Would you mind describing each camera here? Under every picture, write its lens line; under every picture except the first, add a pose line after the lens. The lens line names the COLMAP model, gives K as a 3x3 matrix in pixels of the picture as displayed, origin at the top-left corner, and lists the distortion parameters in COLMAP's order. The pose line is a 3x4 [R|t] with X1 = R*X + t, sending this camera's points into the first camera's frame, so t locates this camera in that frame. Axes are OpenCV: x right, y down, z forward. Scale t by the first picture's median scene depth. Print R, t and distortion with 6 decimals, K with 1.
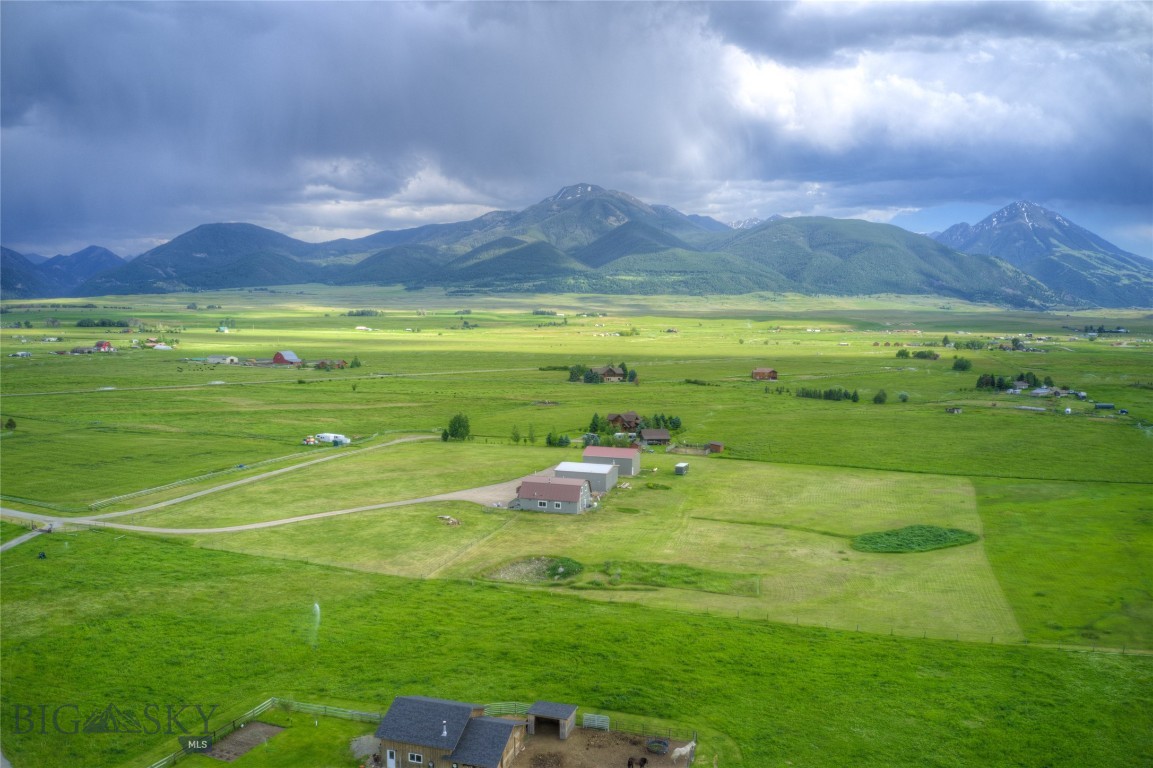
lens RADIAL K [[834.1, 0, 570.1], [0, 834.1, 383.5], [0, 0, 1]] dist [0.004076, -0.169989]
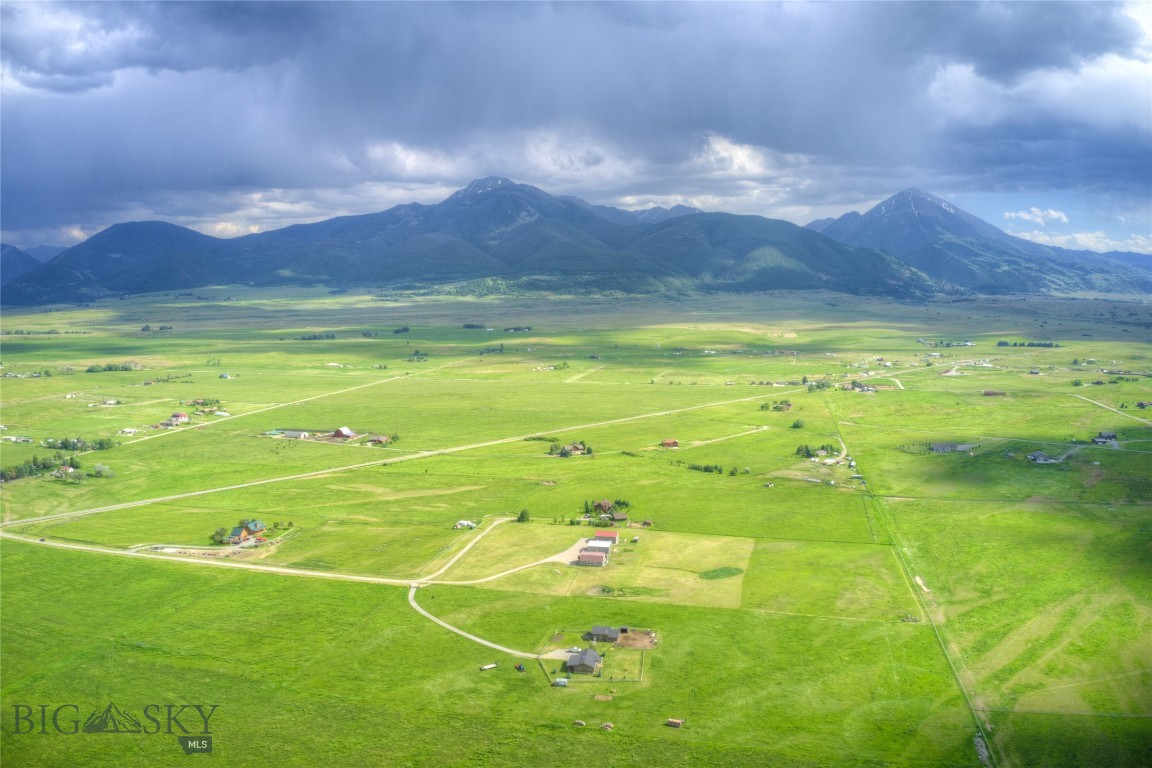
lens RADIAL K [[833.3, 0, 569.6], [0, 833.3, 383.5], [0, 0, 1]] dist [0.004076, -0.169989]
pose [[0.993964, -0.021175, 0.107642, -0.136347], [0.018637, 0.999526, 0.024523, -0.183066], [-0.108110, -0.022369, 0.993887, -0.601104]]
